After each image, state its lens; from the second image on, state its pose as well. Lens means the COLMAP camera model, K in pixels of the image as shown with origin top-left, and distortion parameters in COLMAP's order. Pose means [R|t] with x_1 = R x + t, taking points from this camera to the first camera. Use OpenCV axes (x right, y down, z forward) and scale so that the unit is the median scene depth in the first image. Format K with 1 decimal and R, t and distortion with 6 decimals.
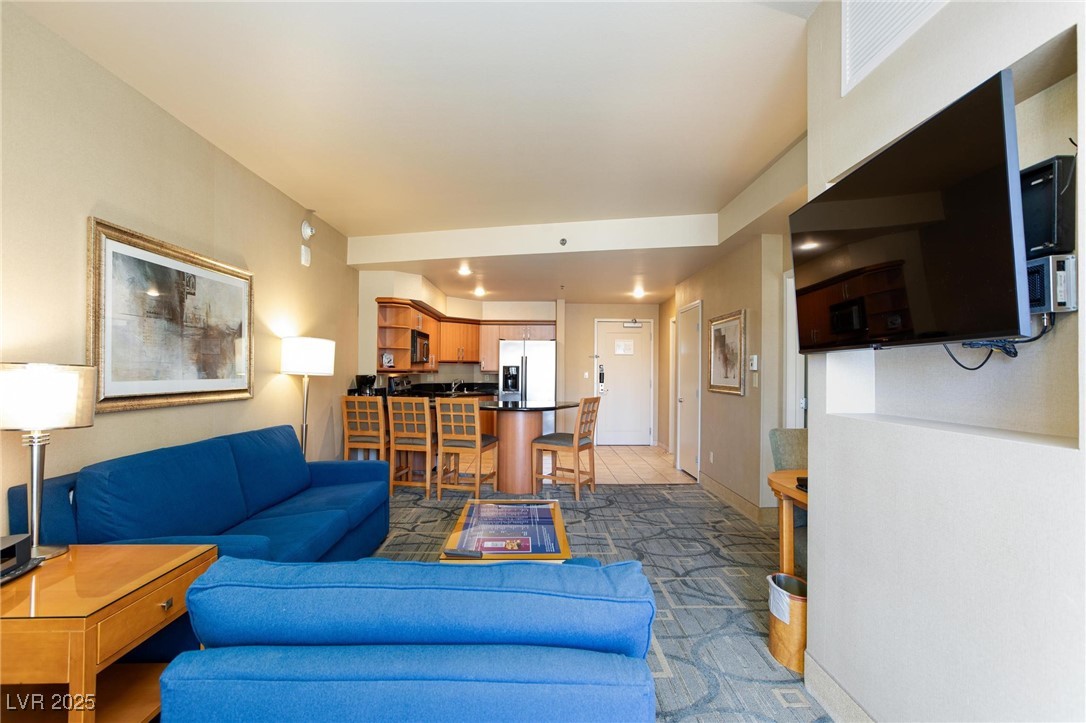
lens RADIAL K [[509.1, 0, 528.6], [0, 509.1, 370.7], [0, 0, 1]] dist [-0.002912, -0.000091]
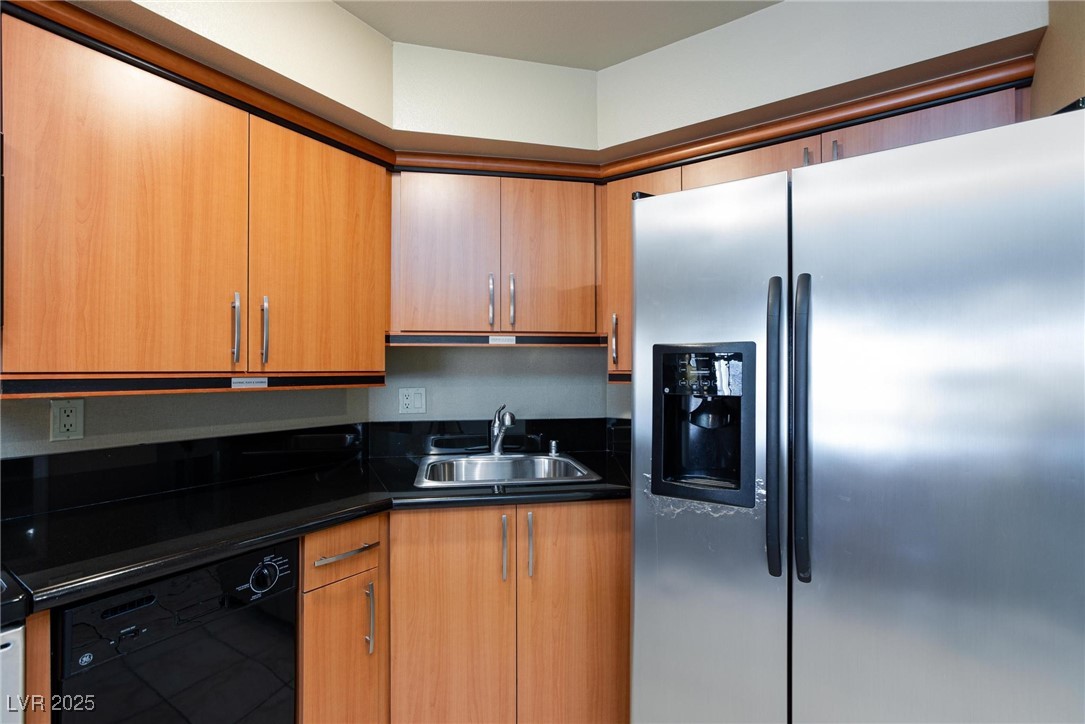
lens RADIAL K [[496.2, 0, 542.5], [0, 496.2, 362.0], [0, 0, 1]] dist [0.000514, 0.000239]
pose [[0.827428, -0.015730, -0.561352, 0.015240], [0.005888, 0.999796, -0.019337, -0.000727], [0.561541, 0.012695, 0.827351, 0.933216]]
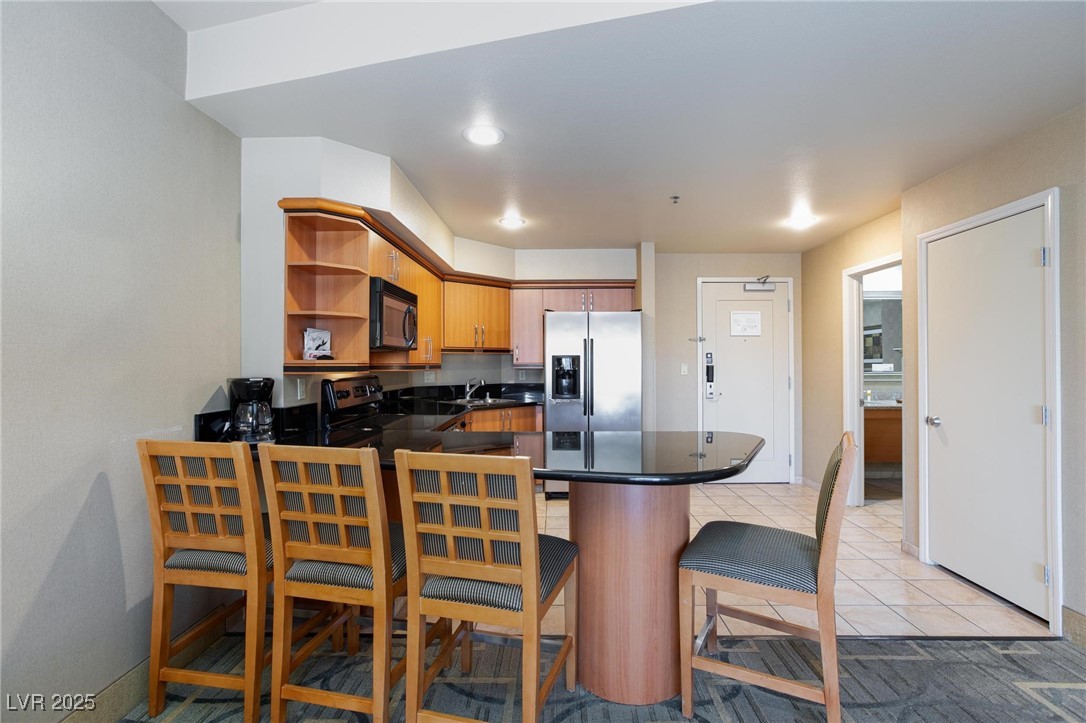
lens RADIAL K [[496.7, 0, 543.0], [0, 496.7, 361.5], [0, 0, 1]] dist [0.000514, 0.000239]
pose [[0.999851, -0.010374, -0.013794, -0.058368], [0.010320, 0.999939, -0.004002, -0.000447], [0.013835, 0.003859, 0.999897, 0.475279]]
